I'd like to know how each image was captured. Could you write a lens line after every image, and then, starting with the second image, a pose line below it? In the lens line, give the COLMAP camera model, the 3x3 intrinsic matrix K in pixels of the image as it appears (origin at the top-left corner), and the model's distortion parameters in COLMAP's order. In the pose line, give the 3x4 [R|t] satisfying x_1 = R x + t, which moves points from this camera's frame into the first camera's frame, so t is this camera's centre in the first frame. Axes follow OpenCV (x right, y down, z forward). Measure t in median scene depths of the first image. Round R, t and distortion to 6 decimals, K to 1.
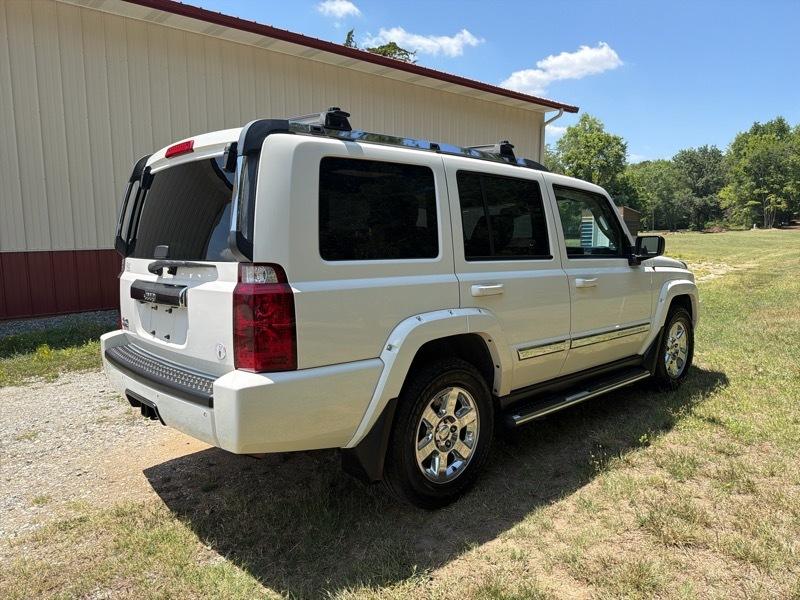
lens RADIAL K [[564.7, 0, 393.5], [0, 564.7, 301.8], [0, 0, 1]] dist [0.034699, -0.045905]
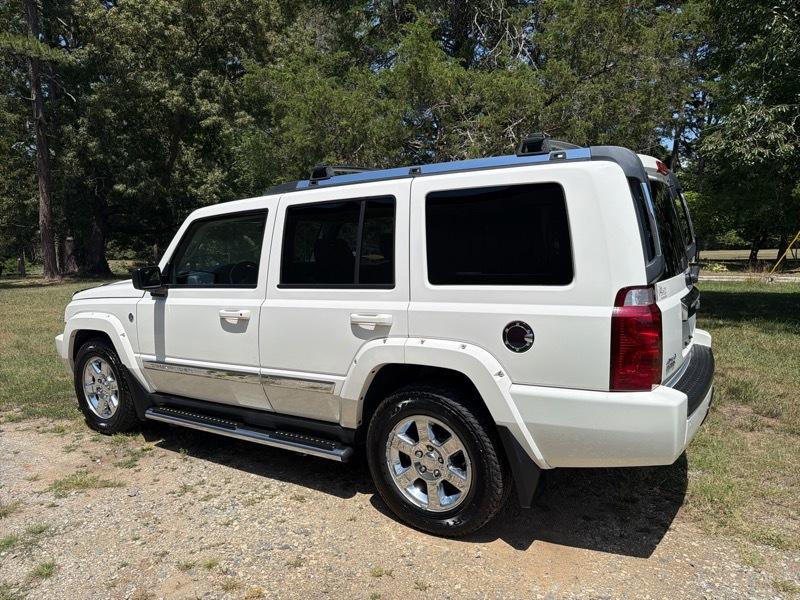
lens RADIAL K [[564.7, 0, 404.4], [0, 564.7, 299.6], [0, 0, 1]] dist [0.034699, -0.045905]
pose [[-0.254810, -0.102233, 0.961572, -1.182608], [0.145766, 0.978972, 0.142710, -0.225274], [-0.955942, 0.176529, -0.234549, 1.596637]]
